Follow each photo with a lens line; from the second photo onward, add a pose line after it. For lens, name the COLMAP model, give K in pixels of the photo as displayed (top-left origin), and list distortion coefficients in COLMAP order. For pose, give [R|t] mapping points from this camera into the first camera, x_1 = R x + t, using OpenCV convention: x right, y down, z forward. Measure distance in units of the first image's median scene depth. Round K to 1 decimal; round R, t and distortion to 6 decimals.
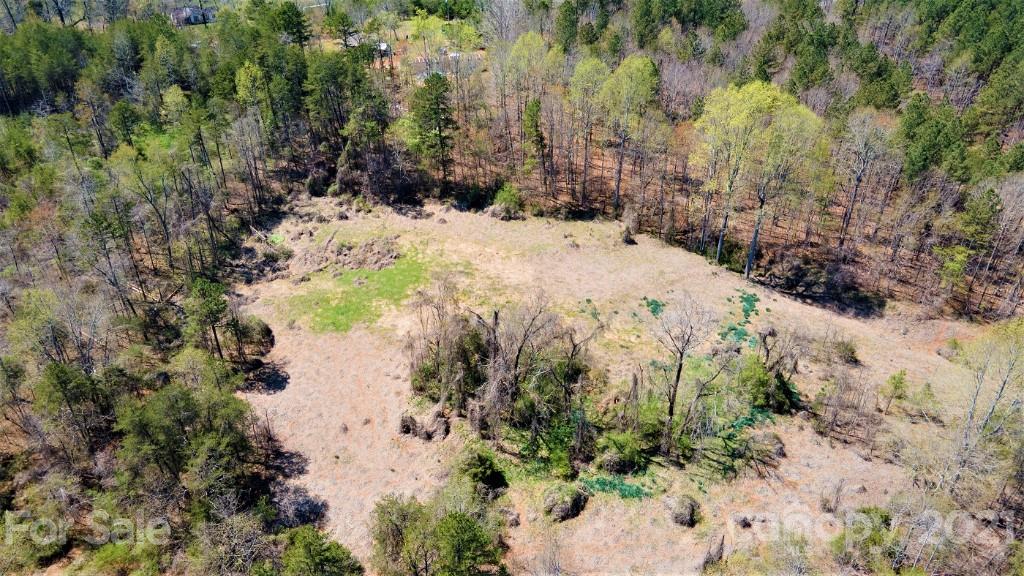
lens RADIAL K [[752.7, 0, 506.9], [0, 752.7, 288.9], [0, 0, 1]] dist [-0.001035, 0.073622]
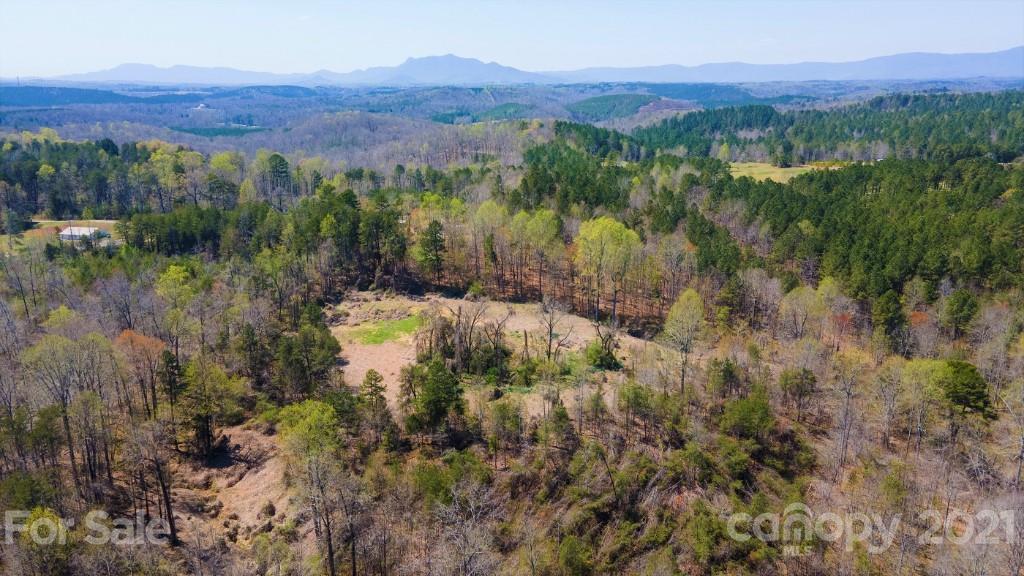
lens RADIAL K [[750.2, 0, 507.9], [0, 750.2, 288.8], [0, 0, 1]] dist [0.012300, 0.054631]
pose [[0.999999, -0.001531, 0.000598, 0.074050], [0.001638, 0.956731, -0.290970, 0.369512], [-0.000127, 0.290971, 0.956732, -0.620801]]
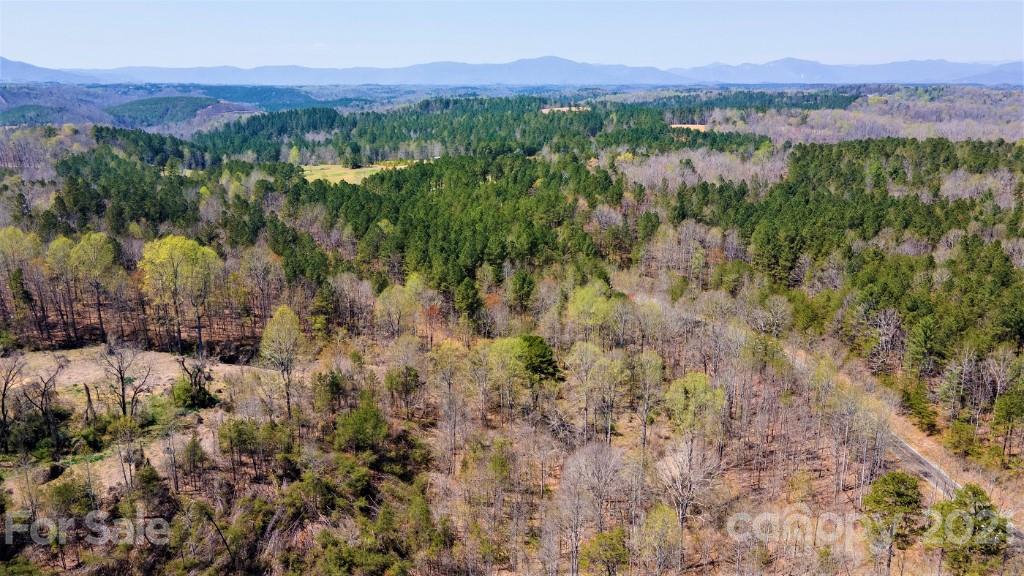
lens RADIAL K [[746.7, 0, 509.1], [0, 746.7, 289.2], [0, 0, 1]] dist [0.008064, 0.069298]
pose [[0.850354, -0.134702, 0.508678, 0.089010], [0.277534, 0.936104, -0.216064, 0.333228], [-0.447072, 0.324906, 0.833405, -0.561377]]
